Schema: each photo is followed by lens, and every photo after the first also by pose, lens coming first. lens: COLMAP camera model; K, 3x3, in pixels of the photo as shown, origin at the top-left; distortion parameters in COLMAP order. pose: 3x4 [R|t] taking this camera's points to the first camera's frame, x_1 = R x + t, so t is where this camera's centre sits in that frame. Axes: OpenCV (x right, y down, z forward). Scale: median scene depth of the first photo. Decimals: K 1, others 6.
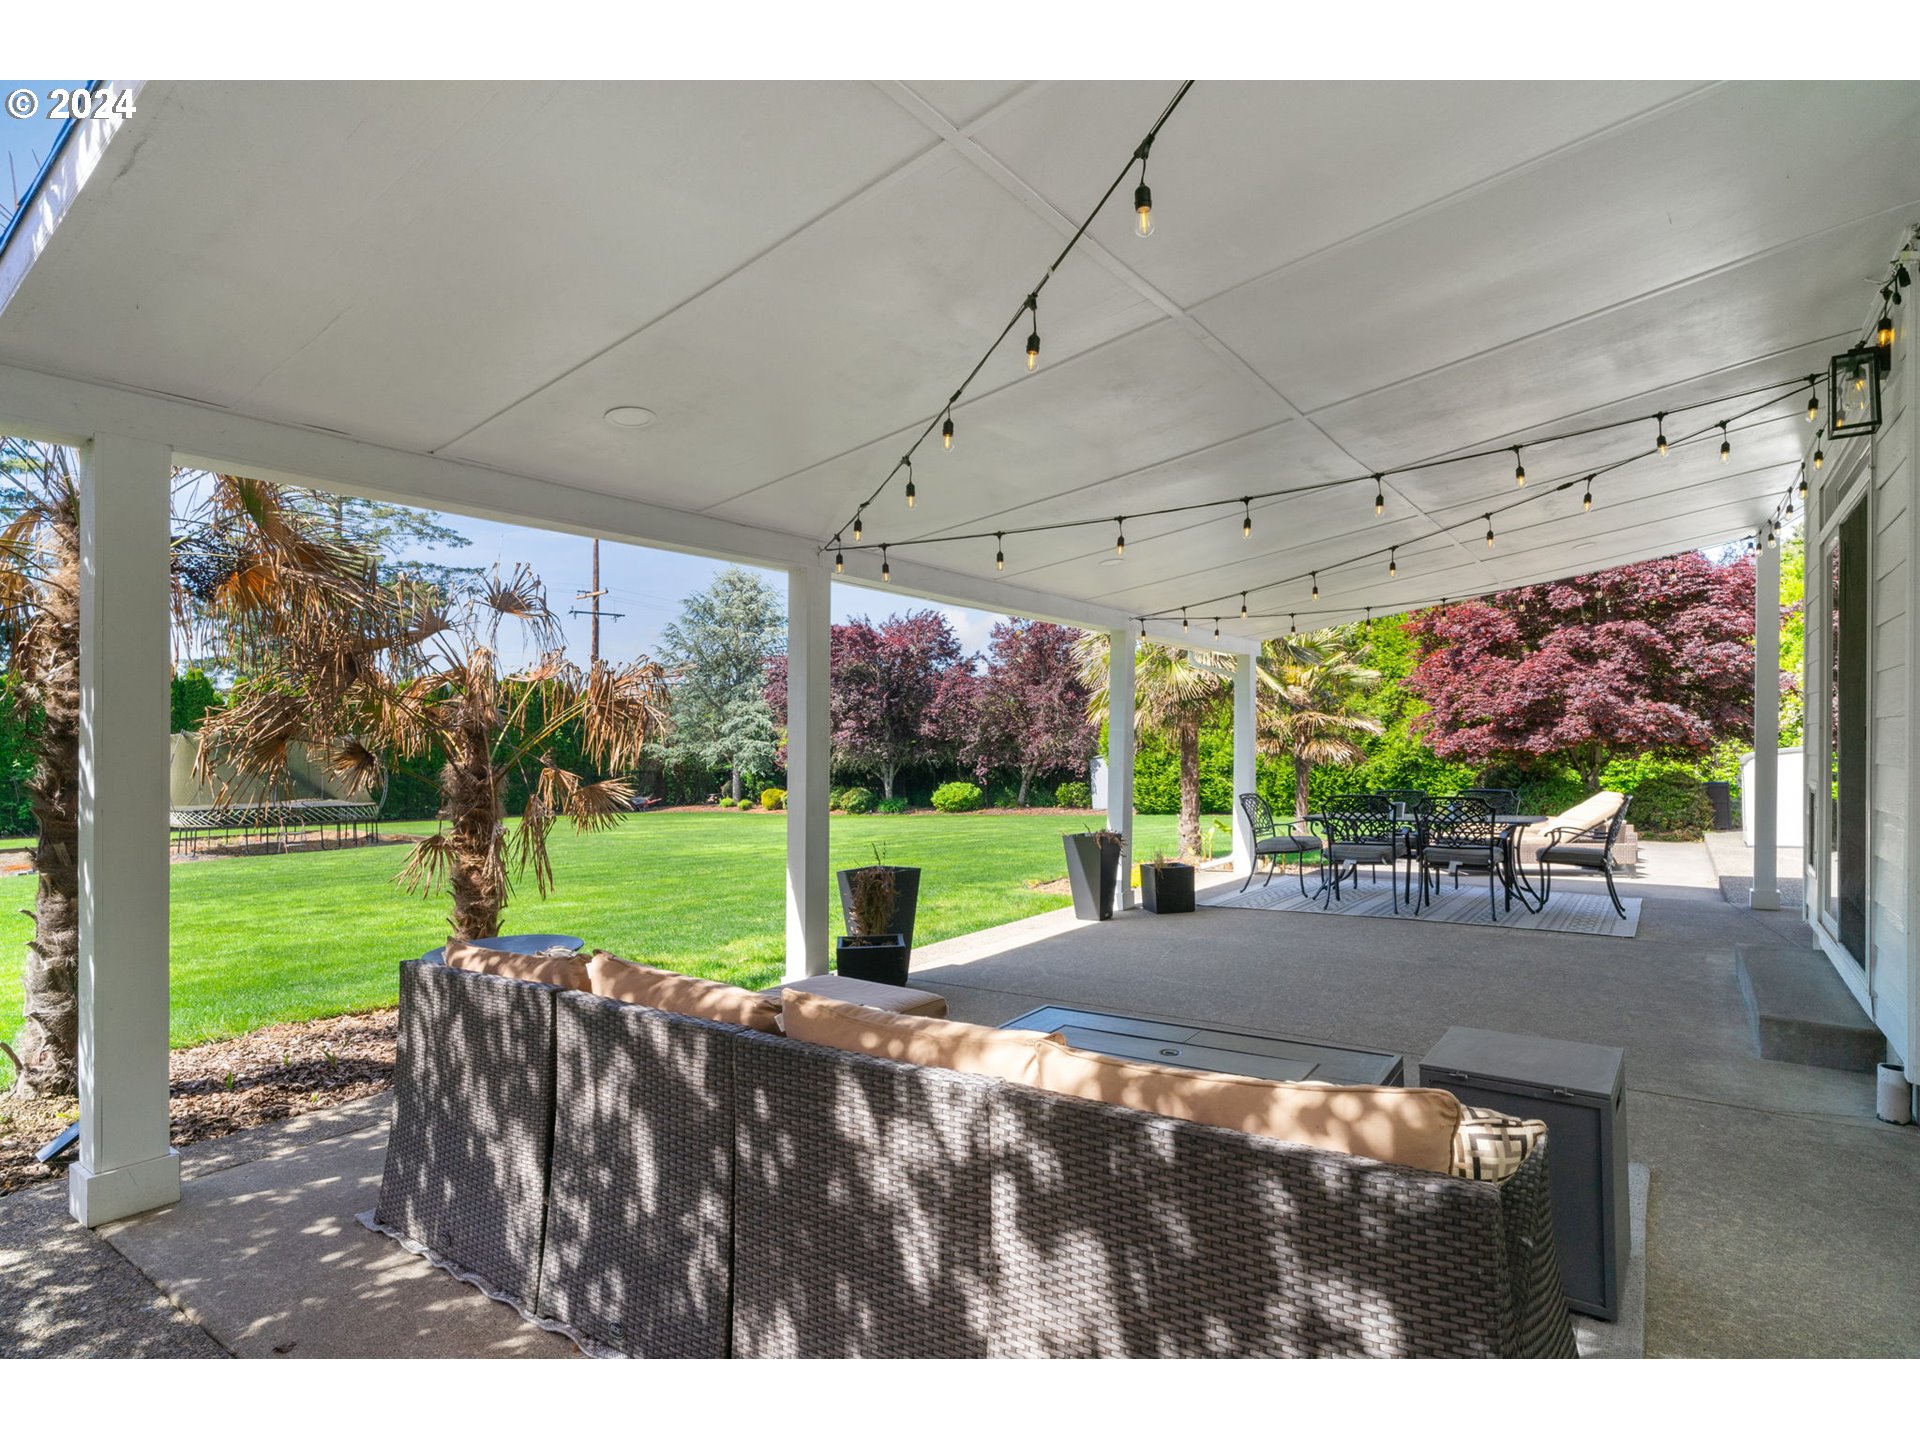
lens RADIAL K [[978.6, 0, 964.9], [0, 978.6, 719.9], [0, 0, 1]] dist [-0.000313, -0.000709]
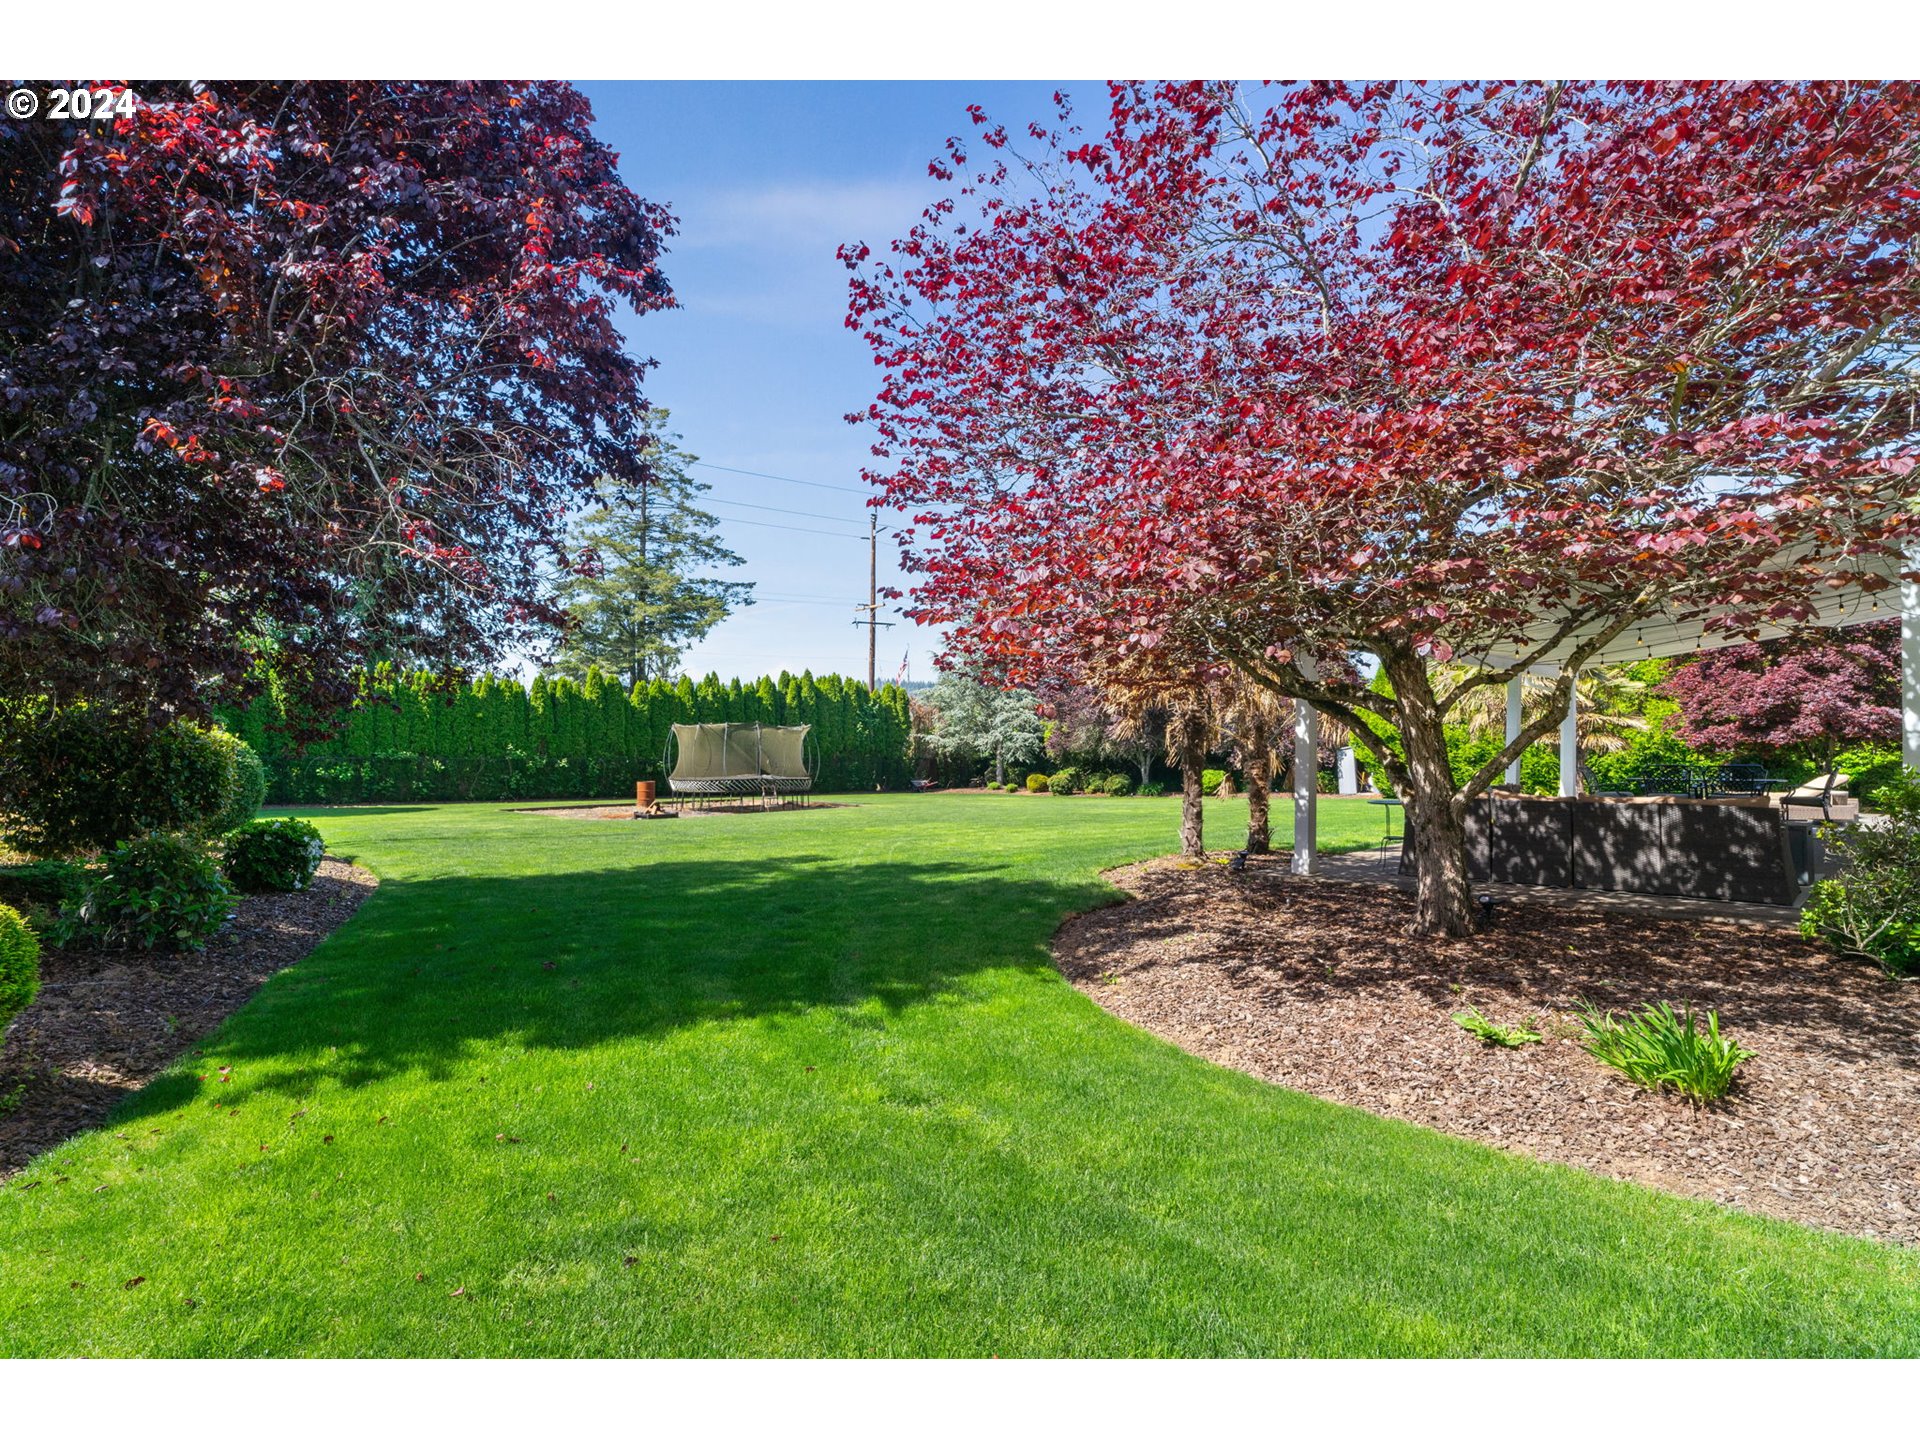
lens RADIAL K [[978.6, 0, 964.9], [0, 978.6, 719.9], [0, 0, 1]] dist [-0.000313, -0.000709]
pose [[0.987092, 0.002690, -0.160131, -0.249611], [-0.001512, 0.999971, 0.007477, -0.006959], [0.160147, -0.007139, 0.987067, -0.418644]]
